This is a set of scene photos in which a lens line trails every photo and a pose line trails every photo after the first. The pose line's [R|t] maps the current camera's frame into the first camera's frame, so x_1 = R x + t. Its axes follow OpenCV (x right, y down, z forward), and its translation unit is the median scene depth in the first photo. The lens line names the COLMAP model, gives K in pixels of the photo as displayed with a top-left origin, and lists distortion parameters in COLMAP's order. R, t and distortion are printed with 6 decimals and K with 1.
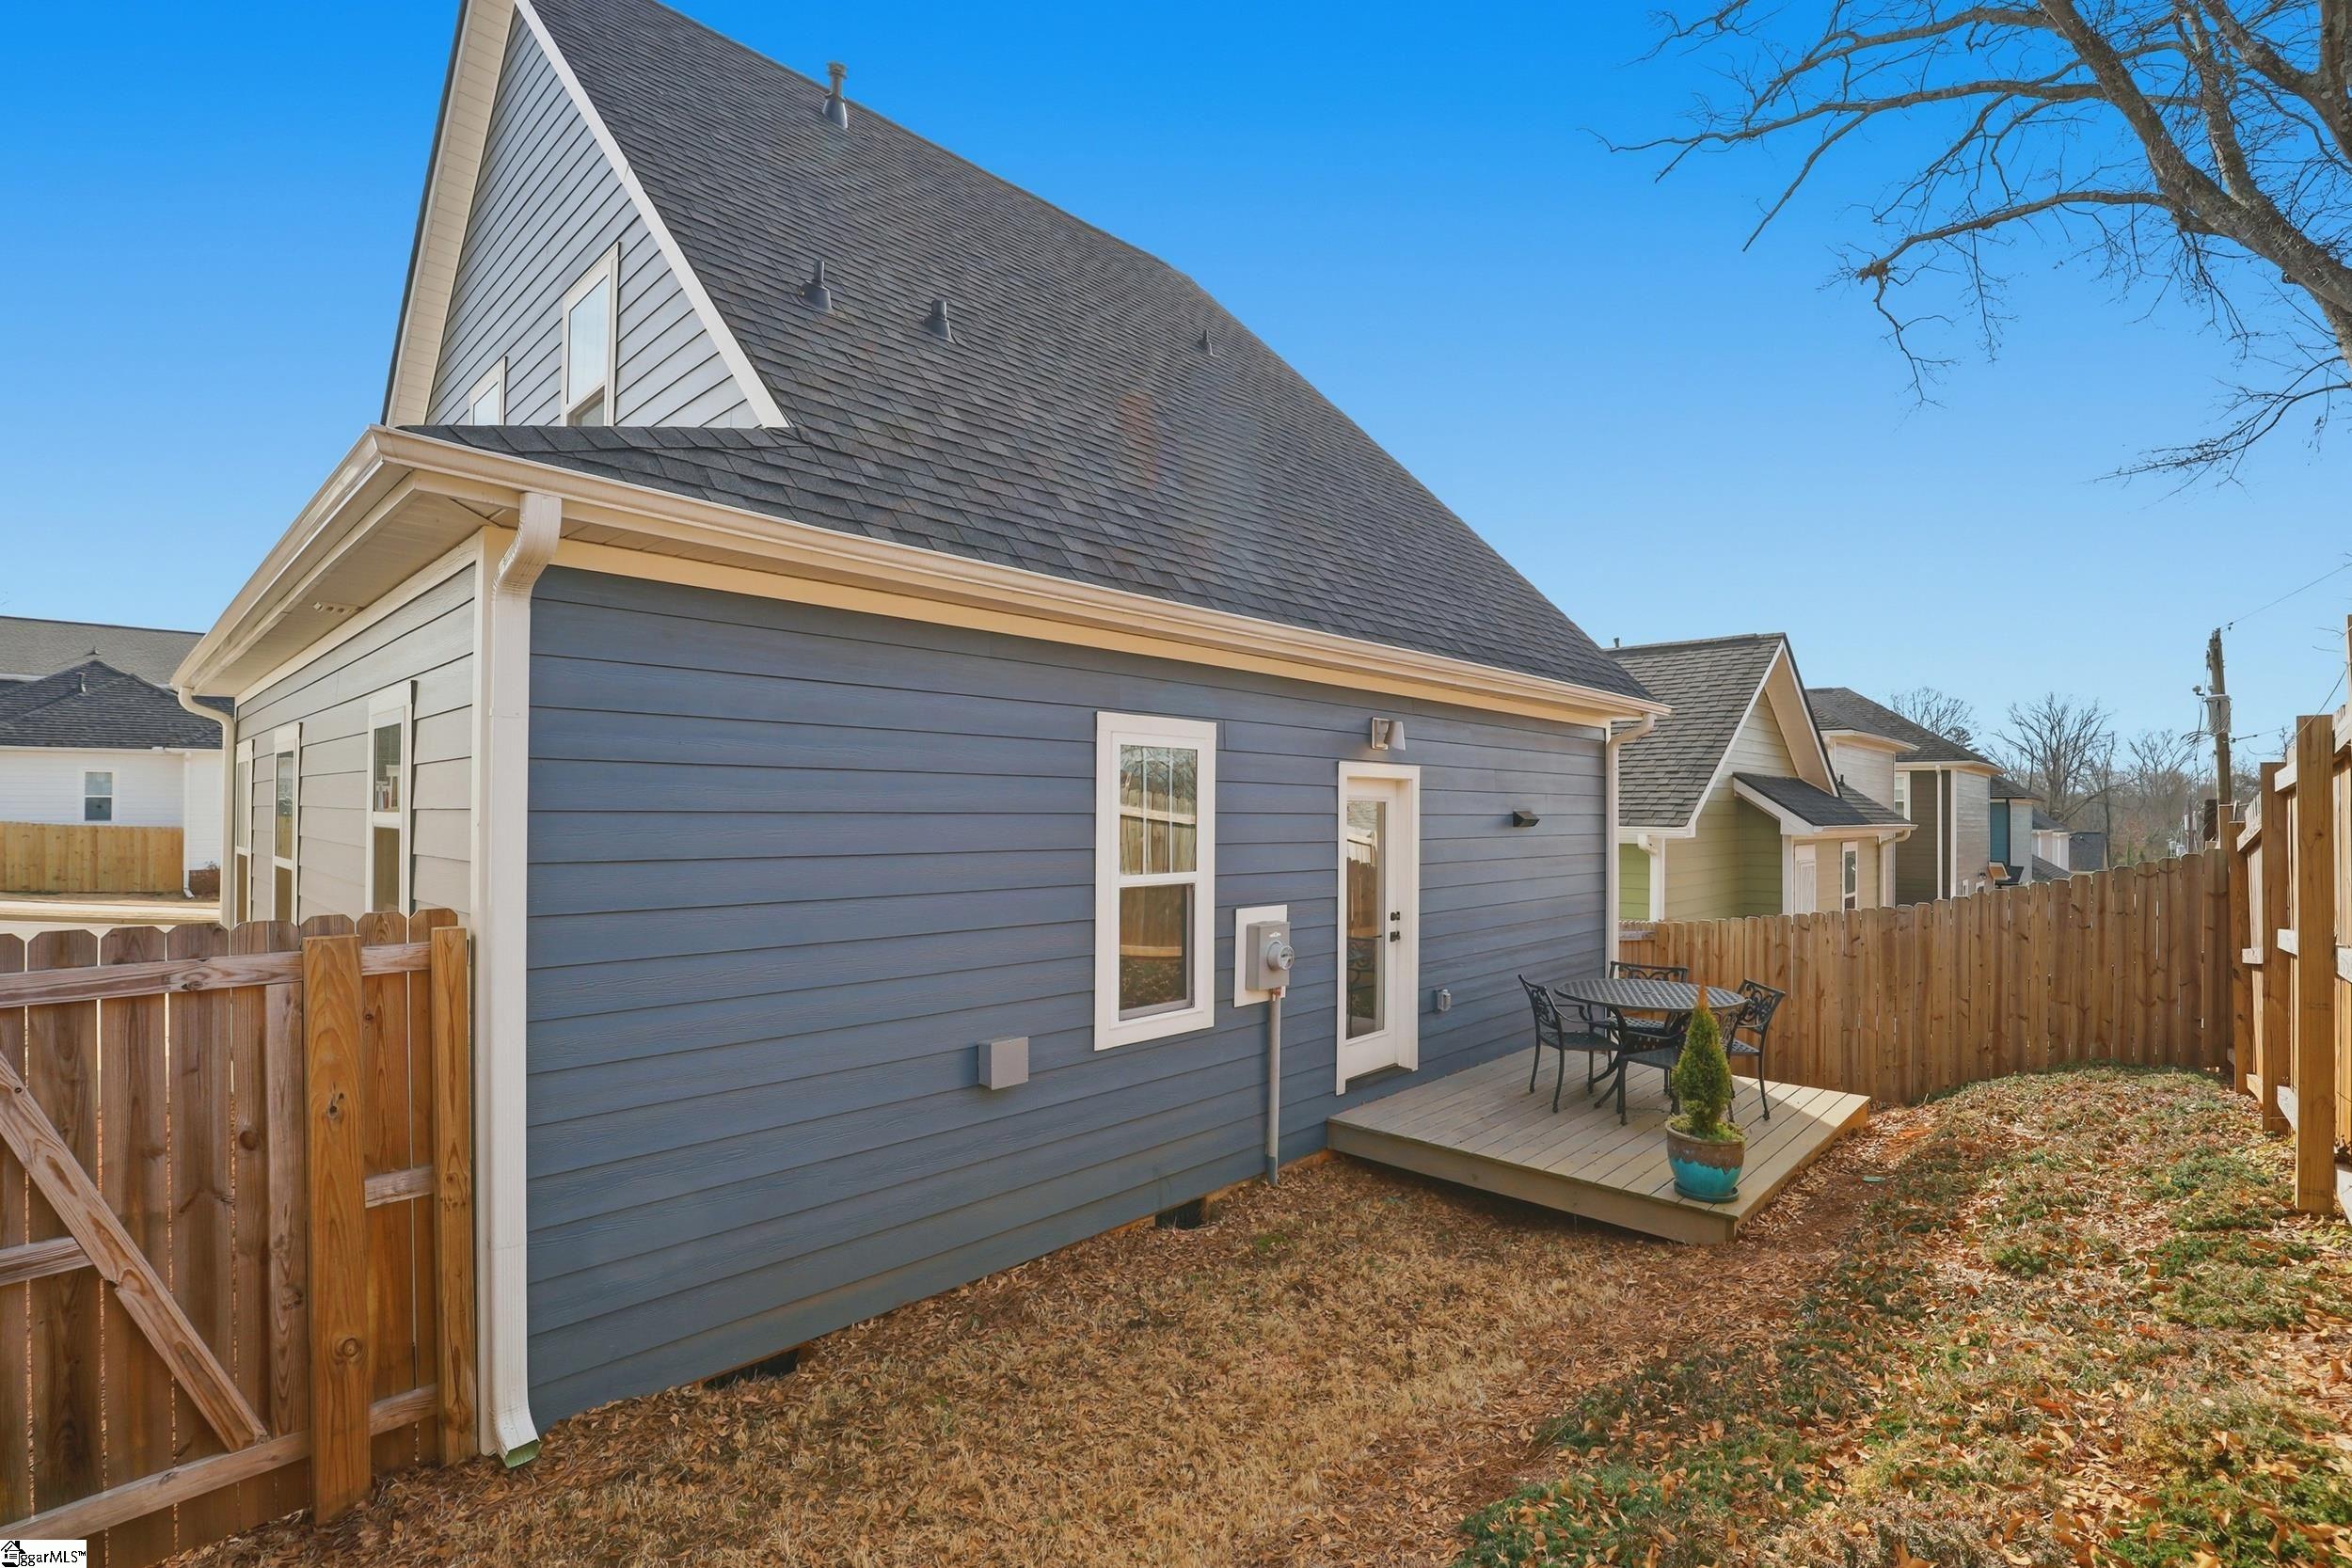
lens RADIAL K [[1081.9, 0, 1173.7], [0, 1081.9, 802.7], [0, 0, 1]] dist [0.000507, 0.000057]
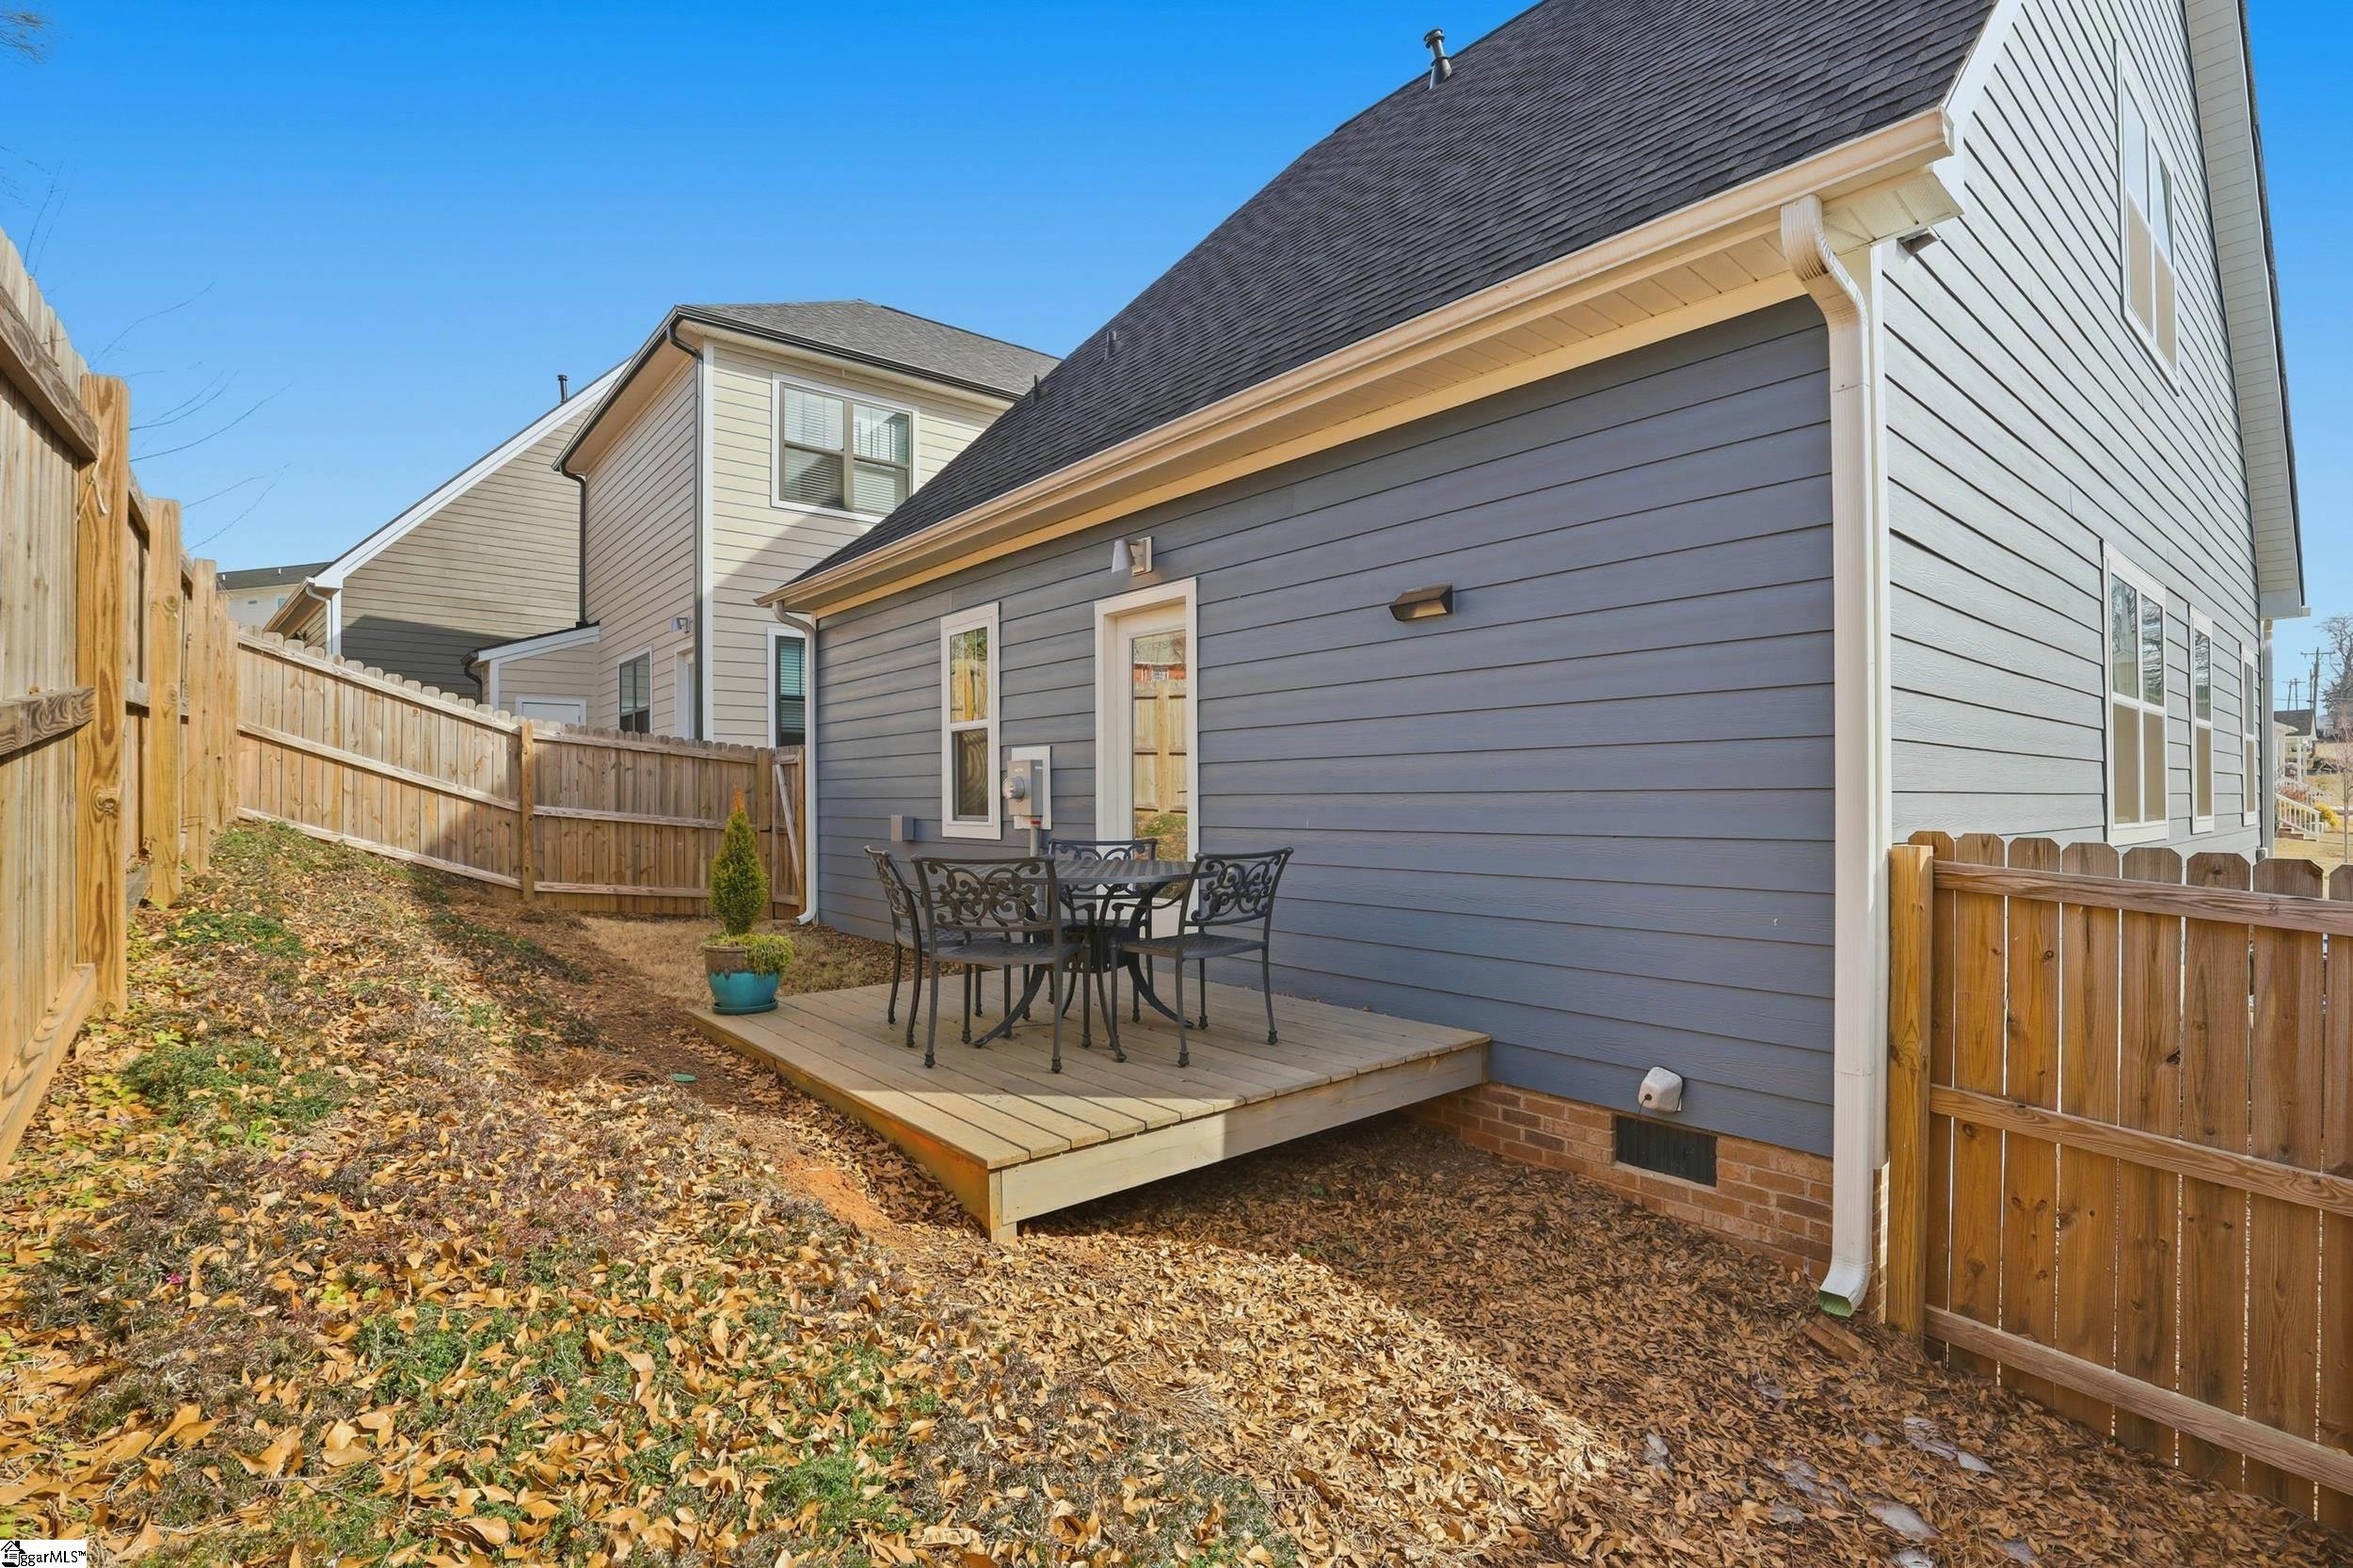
lens RADIAL K [[1082.4, 0, 1174.2], [0, 1082.4, 802.7], [0, 0, 1]] dist [0.000507, 0.000057]
pose [[-0.106943, 0.006707, -0.994243, 1.285090], [0.004537, 0.999970, 0.006257, 0.157376], [0.994255, -0.003842, -0.106970, 1.357688]]
